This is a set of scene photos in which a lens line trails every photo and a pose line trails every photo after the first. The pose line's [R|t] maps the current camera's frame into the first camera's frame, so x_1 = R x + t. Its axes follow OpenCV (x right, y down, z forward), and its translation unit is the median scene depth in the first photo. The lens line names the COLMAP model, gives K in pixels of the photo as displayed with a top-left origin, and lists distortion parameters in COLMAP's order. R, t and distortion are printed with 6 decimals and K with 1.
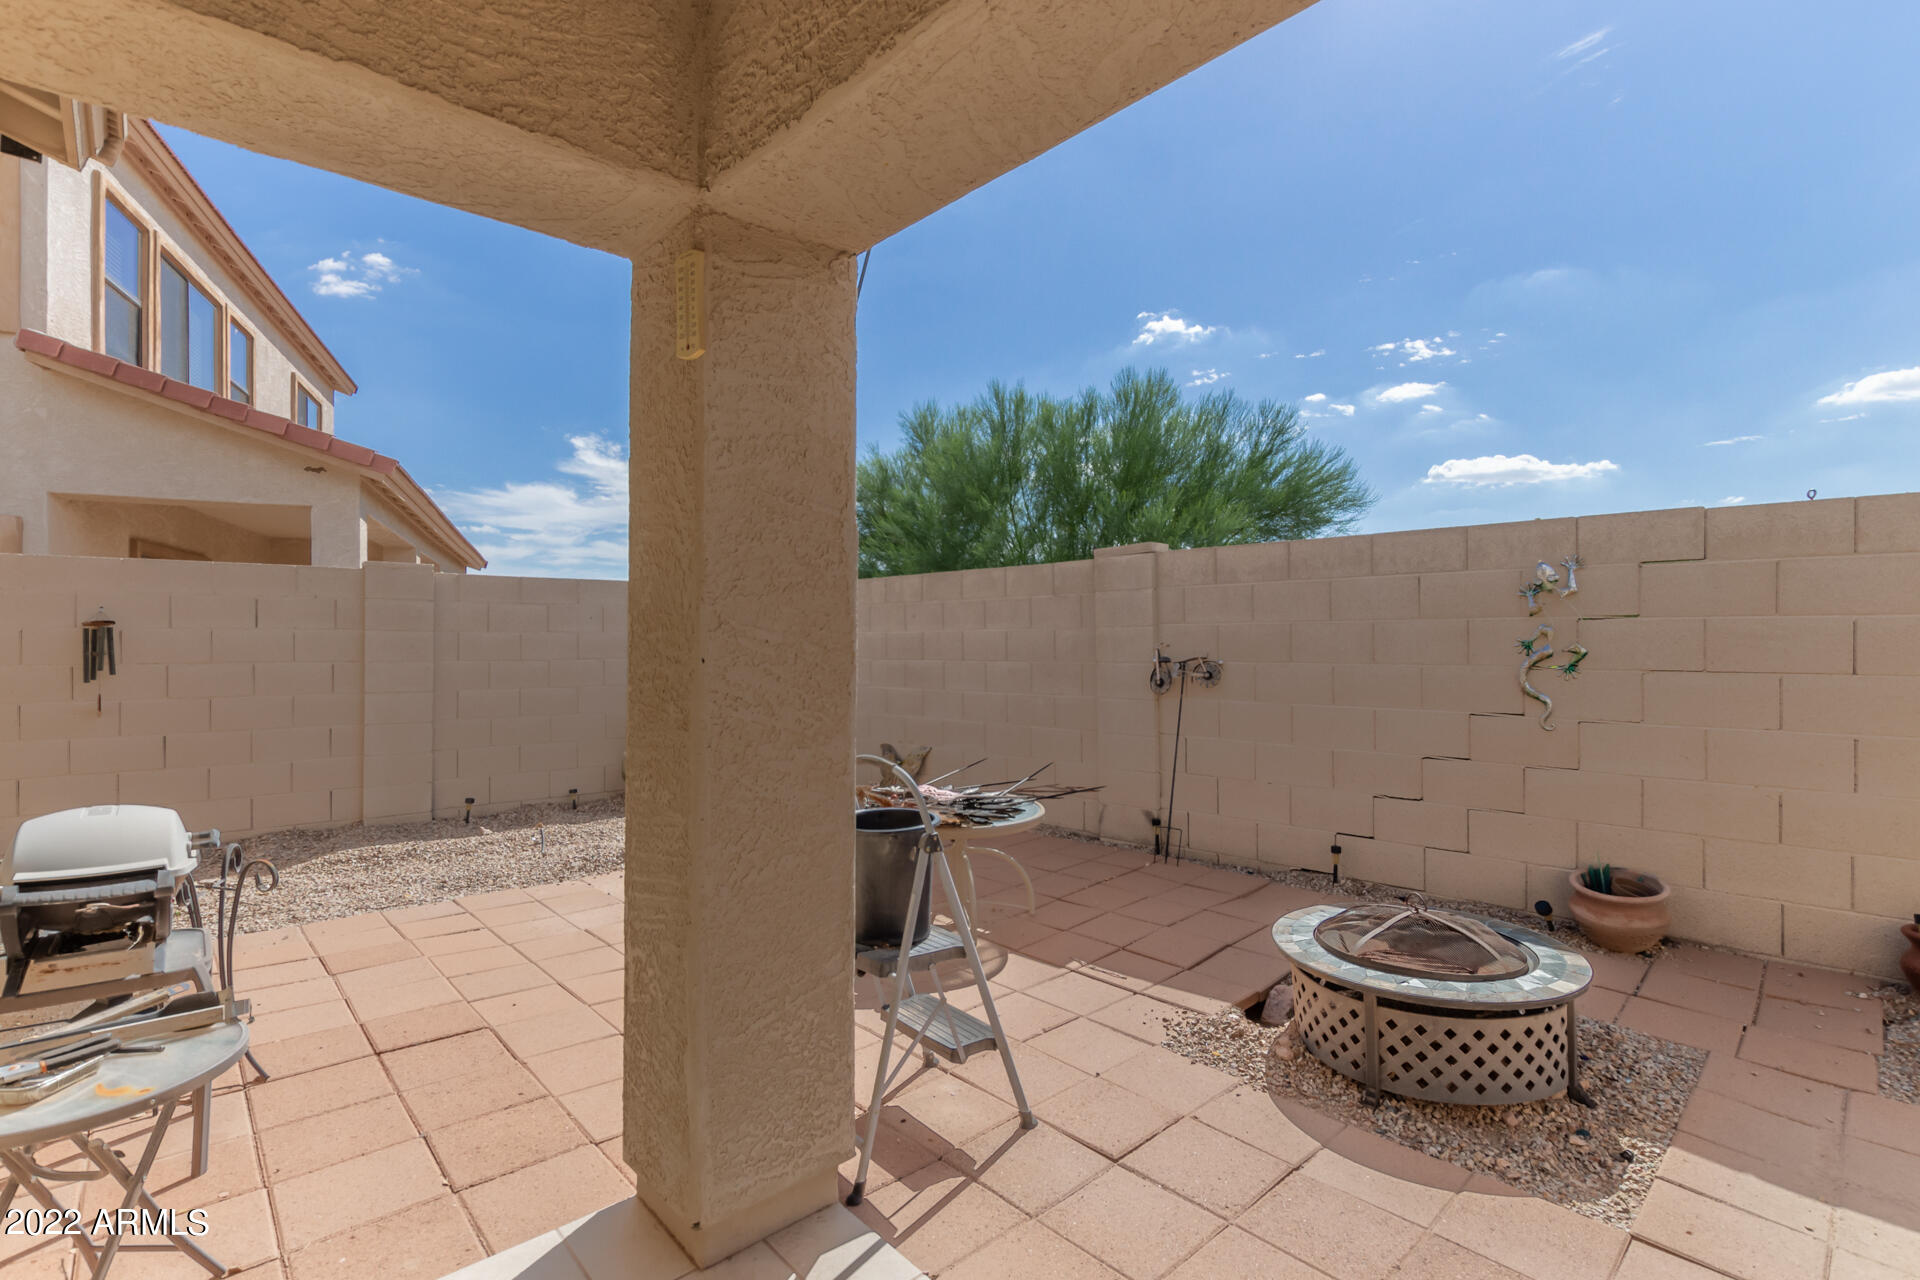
lens RADIAL K [[885.6, 0, 959.7], [0, 885.6, 637.4], [0, 0, 1]] dist [0.009681, -0.001662]
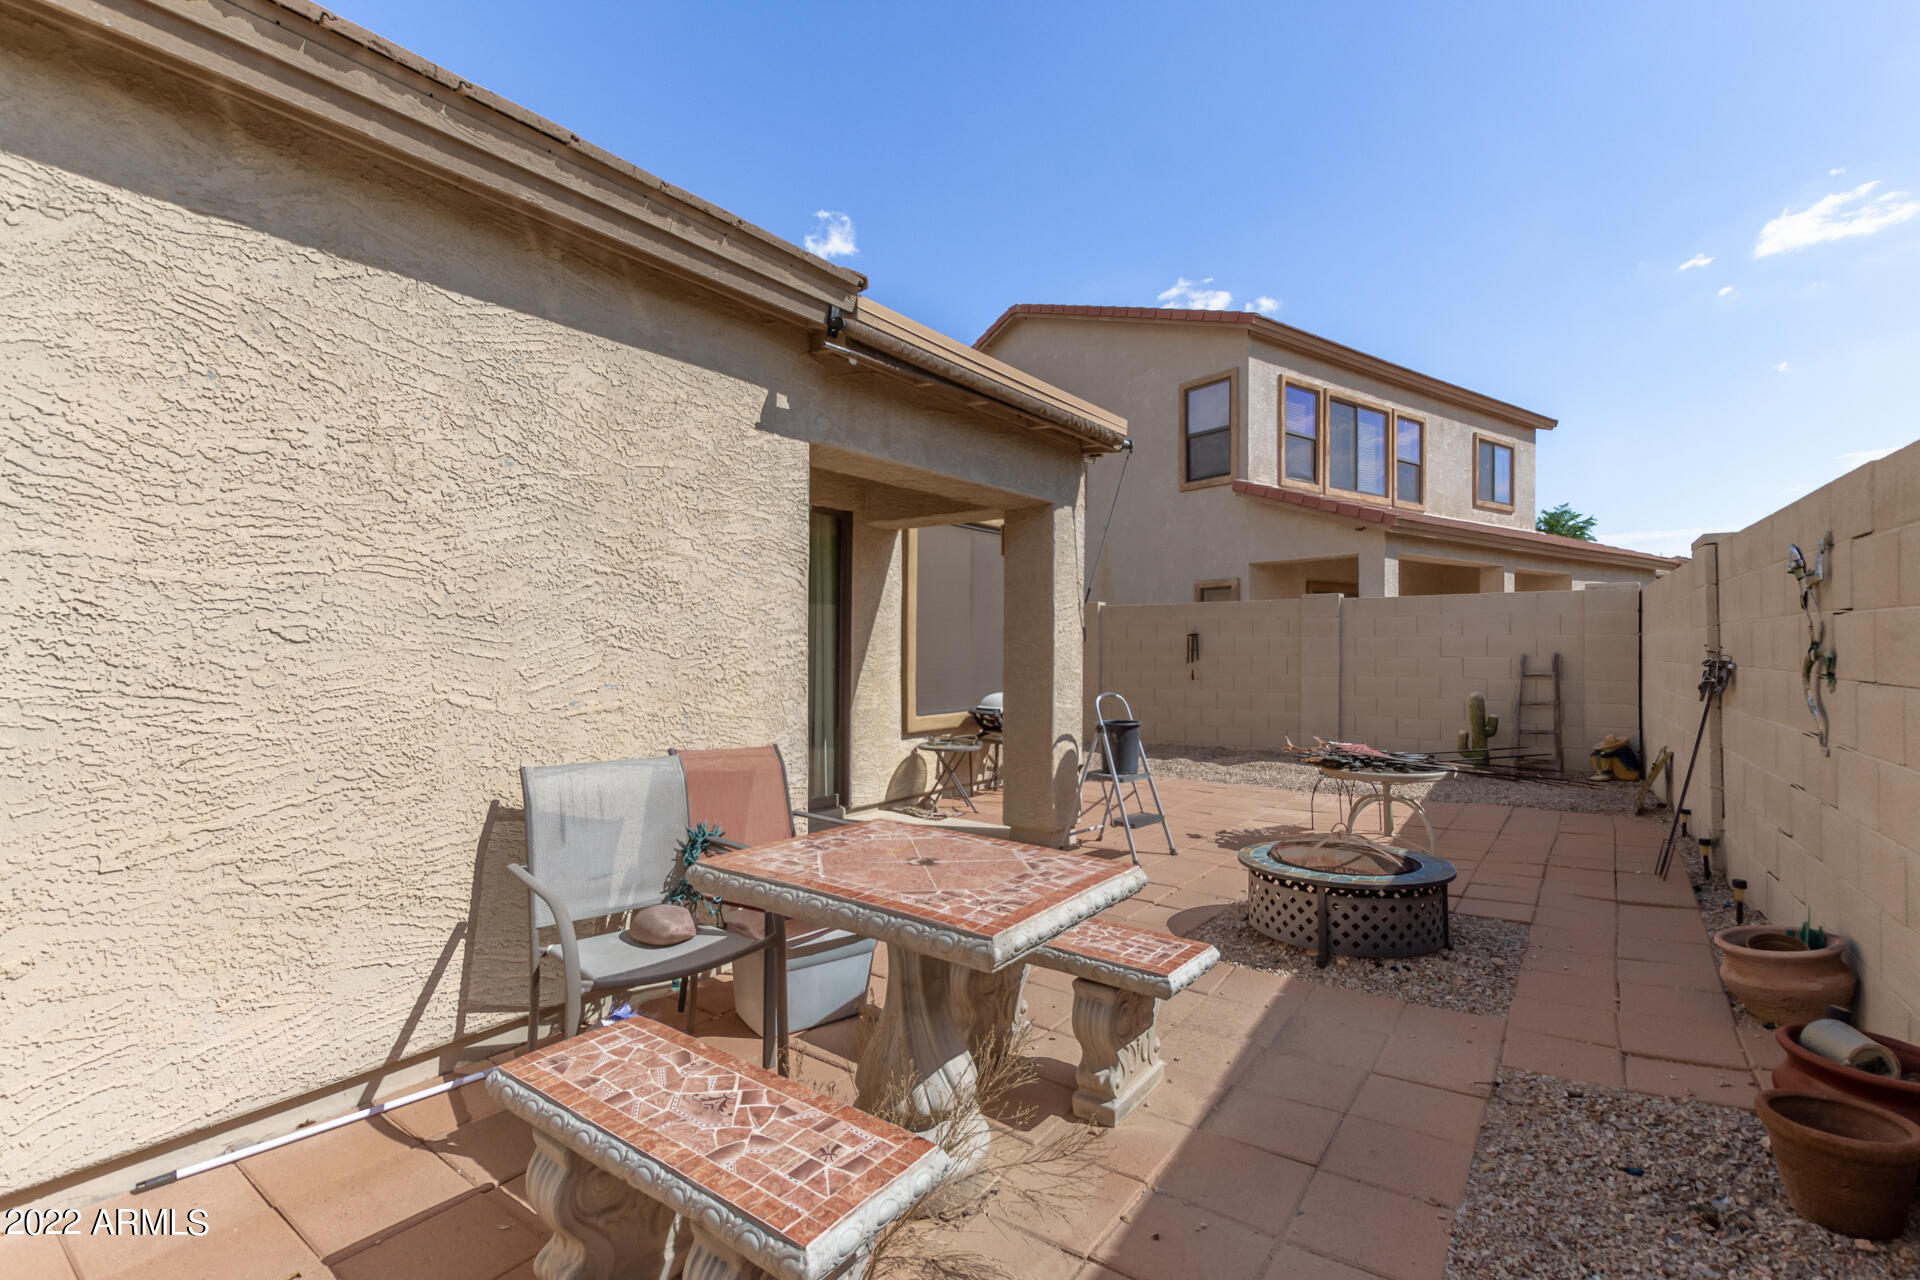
lens RADIAL K [[885.6, 0, 960.6], [0, 885.6, 642.4], [0, 0, 1]] dist [0.009681, -0.001662]
pose [[0.196638, -0.003327, -0.980470, 1.316006], [0.003234, 0.999991, -0.002745, 0.004514], [0.980471, -0.002631, 0.196647, 0.101851]]
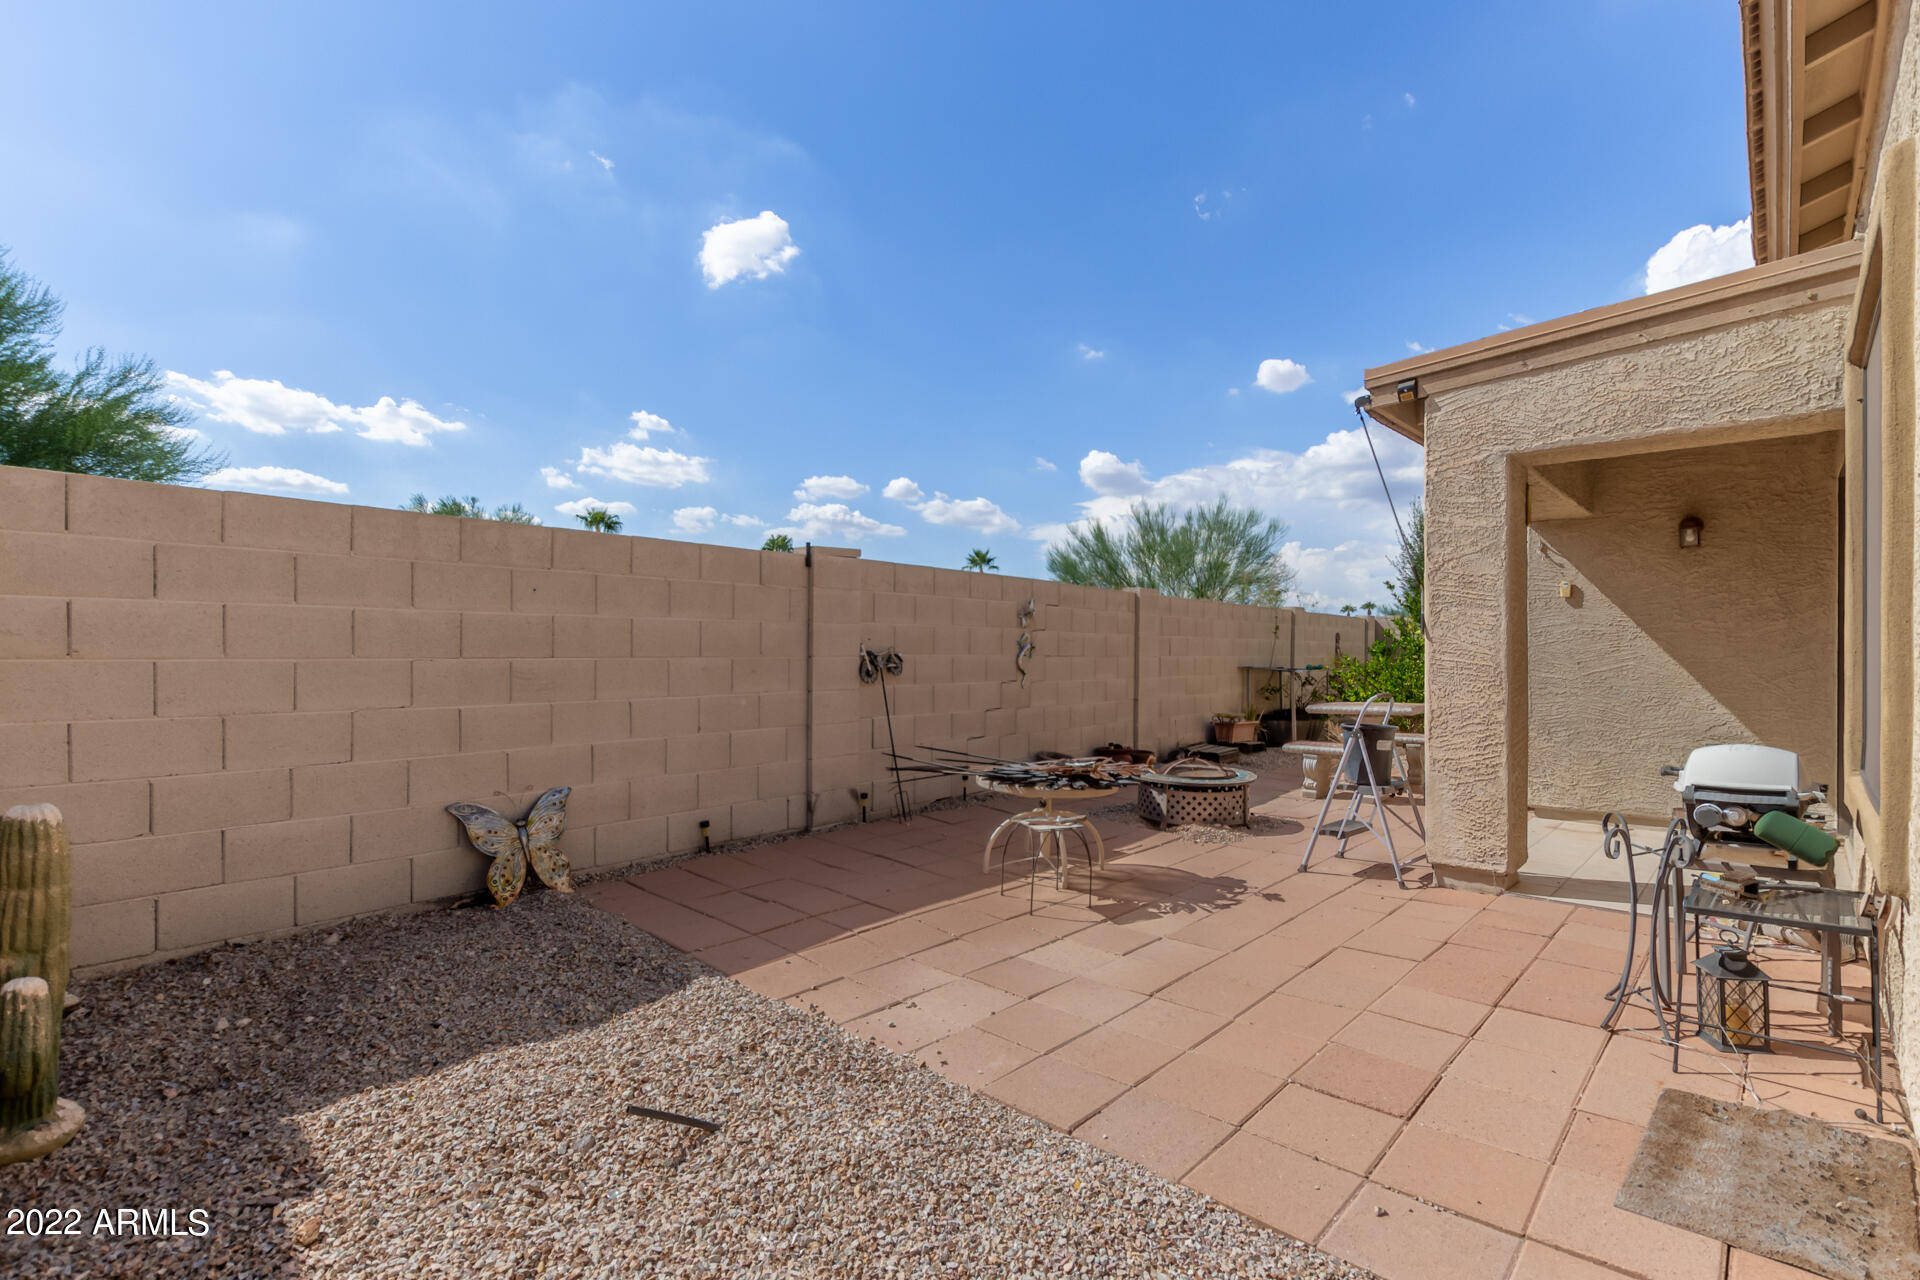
lens RADIAL K [[885.6, 0, 964.4], [0, 885.6, 649.6], [0, 0, 1]] dist [0.009681, -0.001662]
pose [[-0.076278, 0.005940, 0.997069, -1.263386], [-0.009197, 0.999936, -0.006661, 0.036443], [-0.997044, -0.009678, -0.076218, 1.301925]]
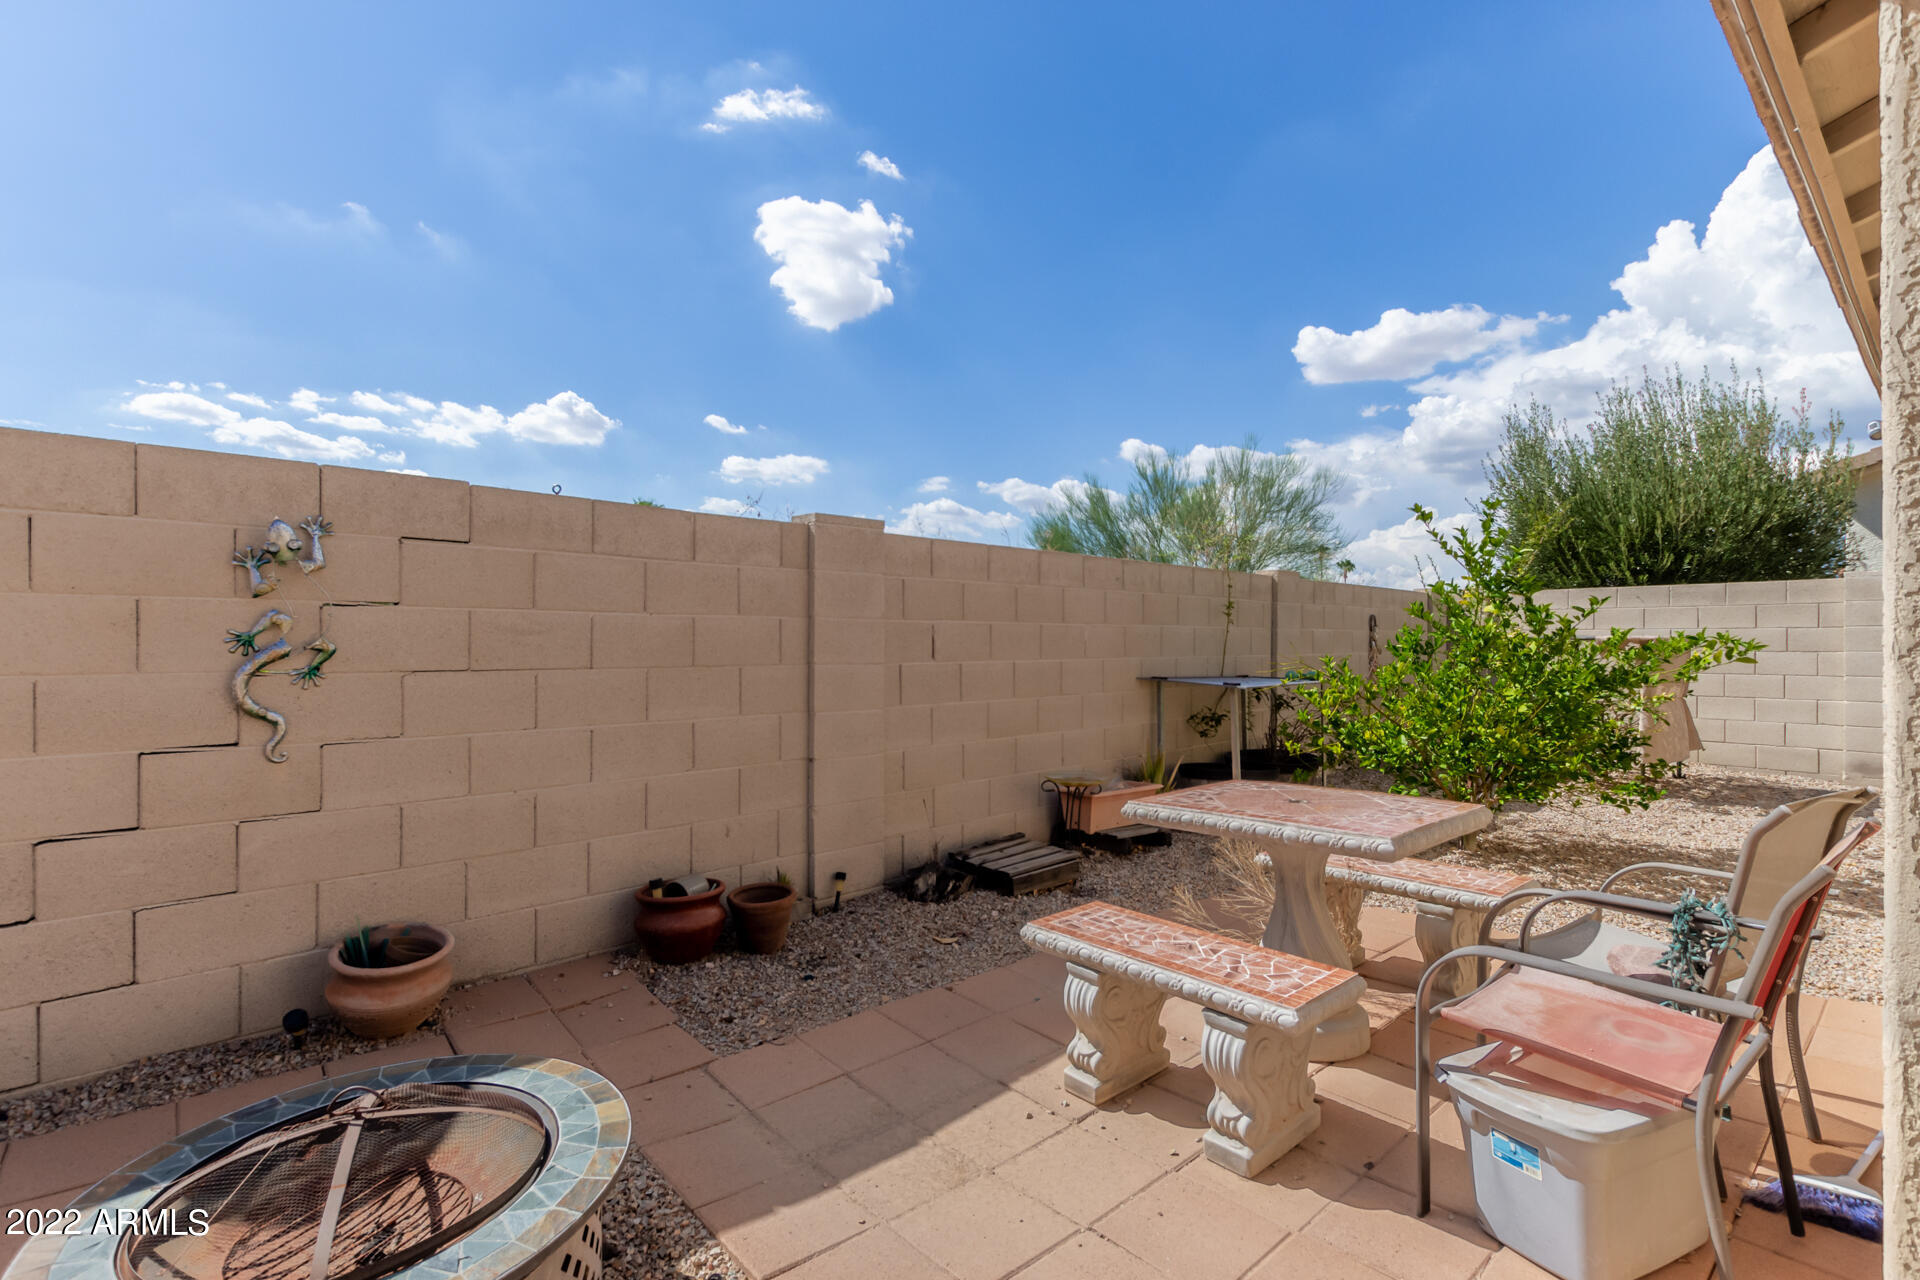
lens RADIAL K [[885.6, 0, 953.9], [0, 885.6, 642.4], [0, 0, 1]] dist [0.009681, -0.001662]
pose [[0.036133, 0.004157, 0.999338, -0.017633], [-0.004098, 0.999984, -0.004011, 0.011458], [-0.999339, -0.003951, 0.036150, 0.455270]]
